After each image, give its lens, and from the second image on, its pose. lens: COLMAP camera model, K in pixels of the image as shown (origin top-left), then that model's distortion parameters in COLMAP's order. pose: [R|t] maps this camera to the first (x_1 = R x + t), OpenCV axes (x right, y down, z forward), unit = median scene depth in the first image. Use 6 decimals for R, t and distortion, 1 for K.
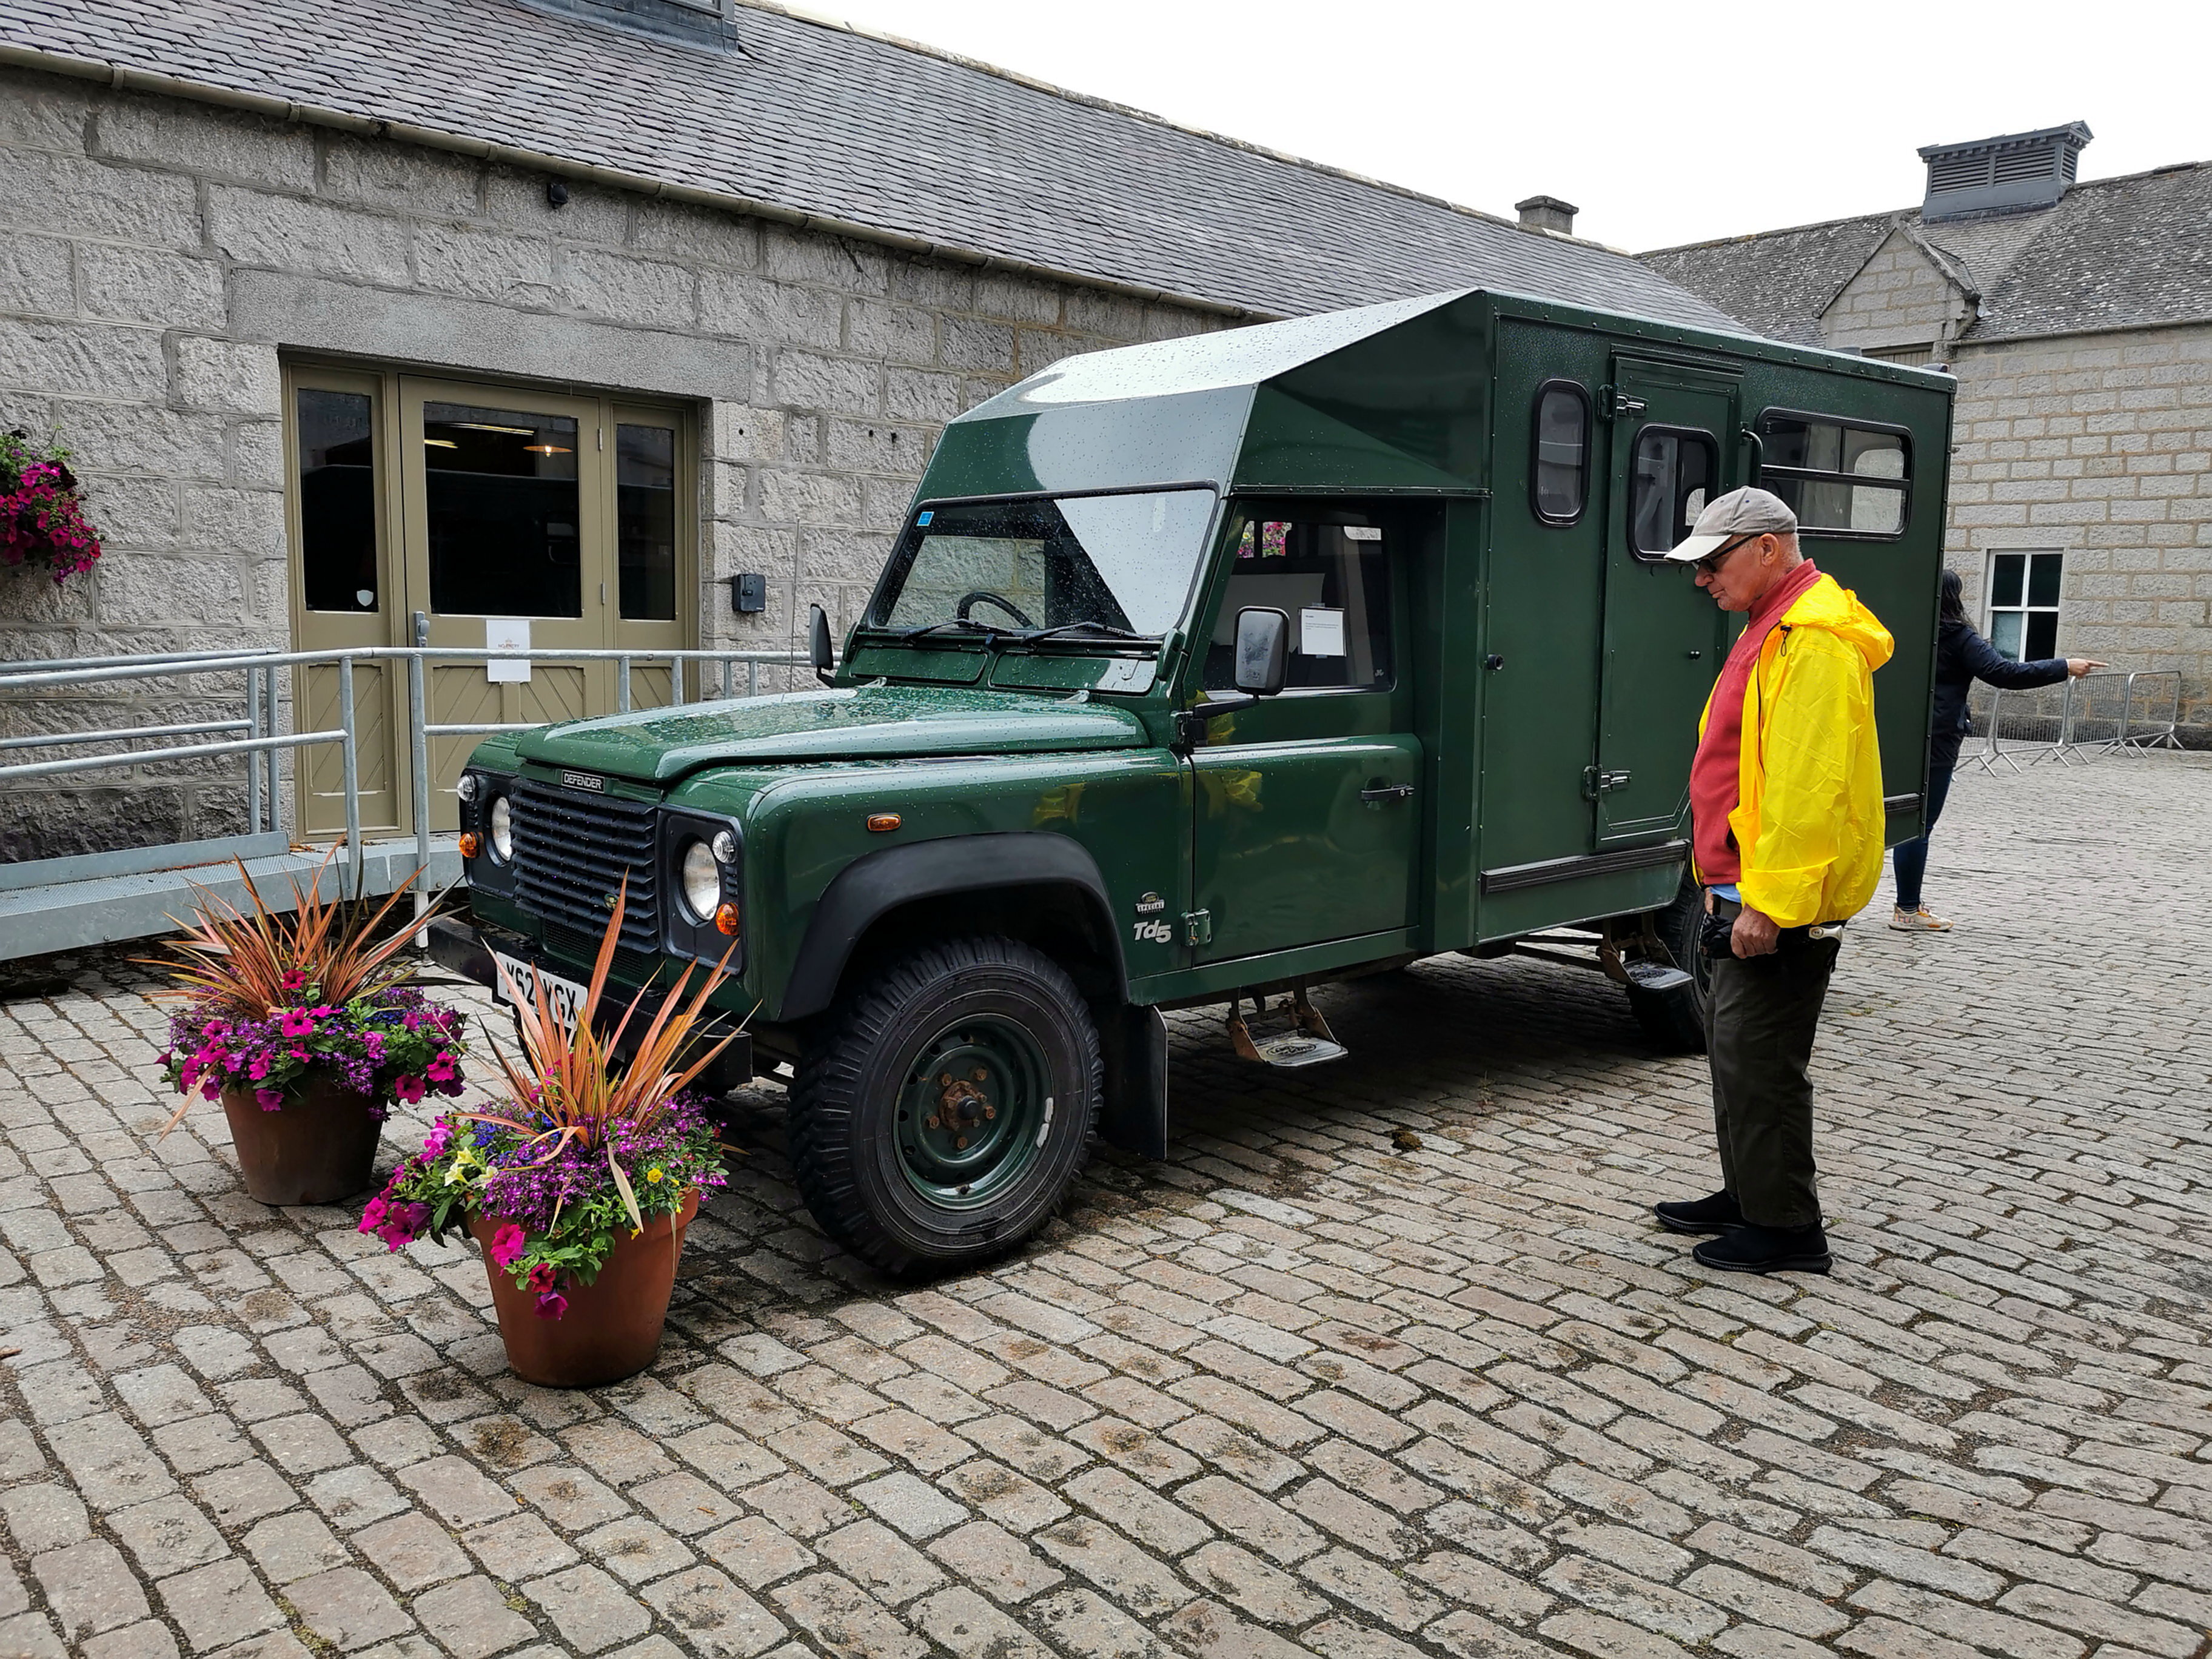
lens RADIAL K [[1704.2, 0, 1108.2], [0, 1704.2, 827.4], [0, 0, 1]] dist [0.054038, 0.000805]
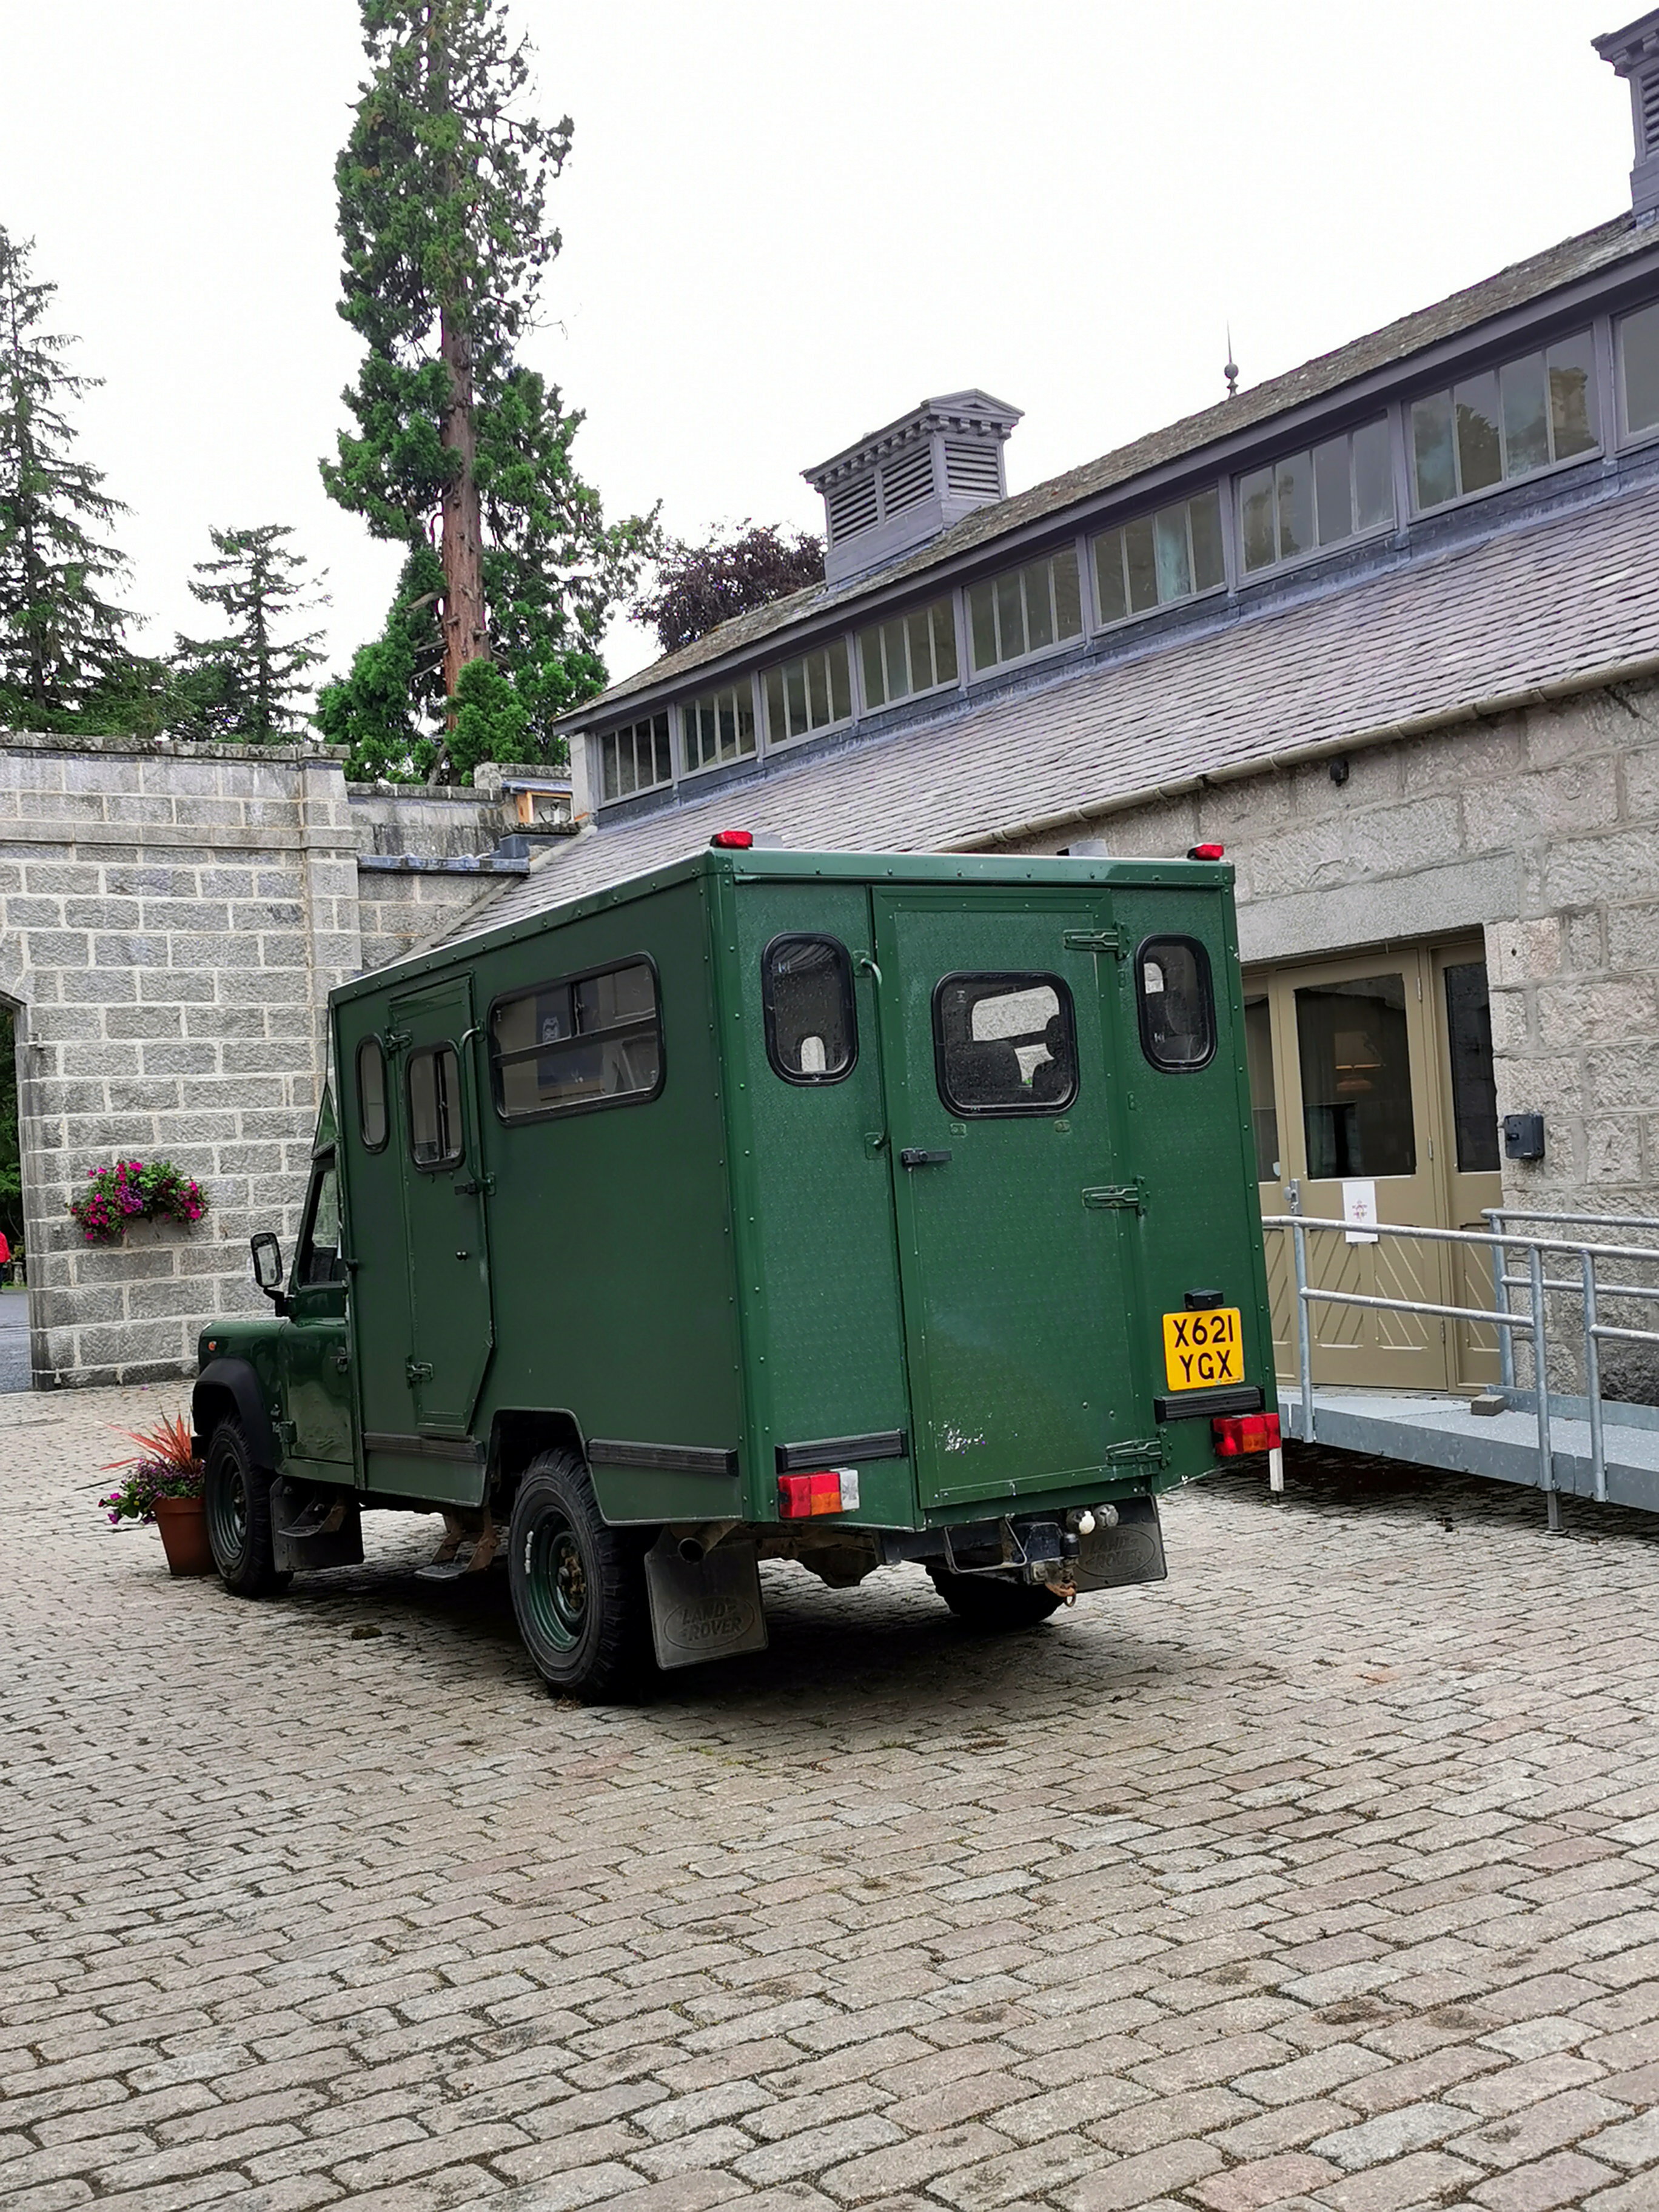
lens RADIAL K [[2382.1, 0, 830.3], [0, 2382.1, 1106.9], [0, 0, 1]] dist [0.003381, 0.000000]
pose [[-0.177575, -0.046646, -0.983001, 1.017587], [-0.060324, 0.997514, -0.036438, -0.088114], [0.982257, 0.052828, -0.179948, 0.876221]]
